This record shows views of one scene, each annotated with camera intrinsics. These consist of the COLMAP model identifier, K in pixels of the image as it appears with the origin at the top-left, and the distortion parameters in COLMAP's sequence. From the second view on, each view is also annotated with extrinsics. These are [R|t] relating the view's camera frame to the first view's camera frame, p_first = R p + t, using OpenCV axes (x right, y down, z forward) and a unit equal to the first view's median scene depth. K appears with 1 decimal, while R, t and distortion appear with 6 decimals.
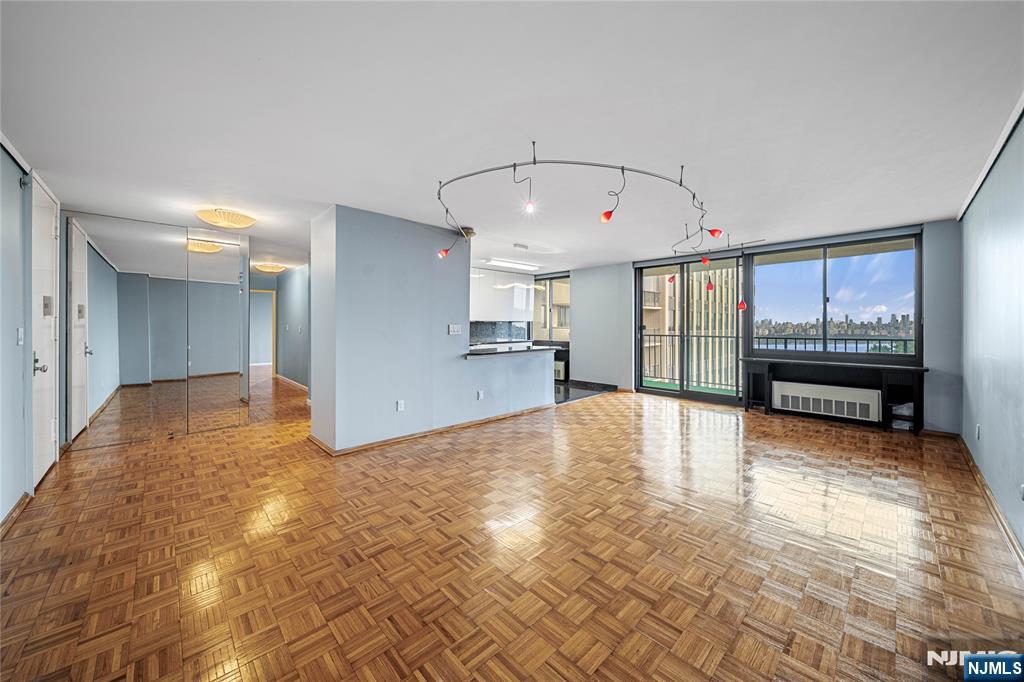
lens RADIAL K [[367.2, 0, 508.1], [0, 367.2, 331.4], [0, 0, 1]] dist [0.000852, 0.000060]
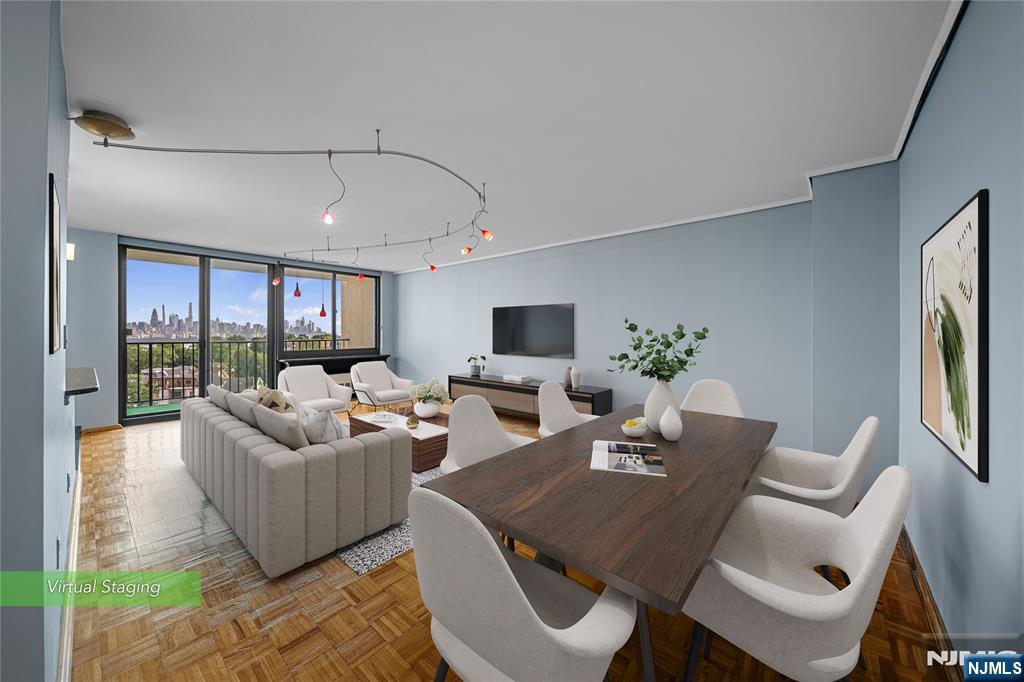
lens RADIAL K [[367.2, 0, 508.1], [0, 367.2, 331.4], [0, 0, 1]] dist [0.000852, 0.000060]
pose [[-0.095295, -0.000403, 0.995449, -0.542576], [0.015882, 0.999872, 0.001925, -0.002325], [-0.995322, 0.015993, -0.095276, 0.473360]]
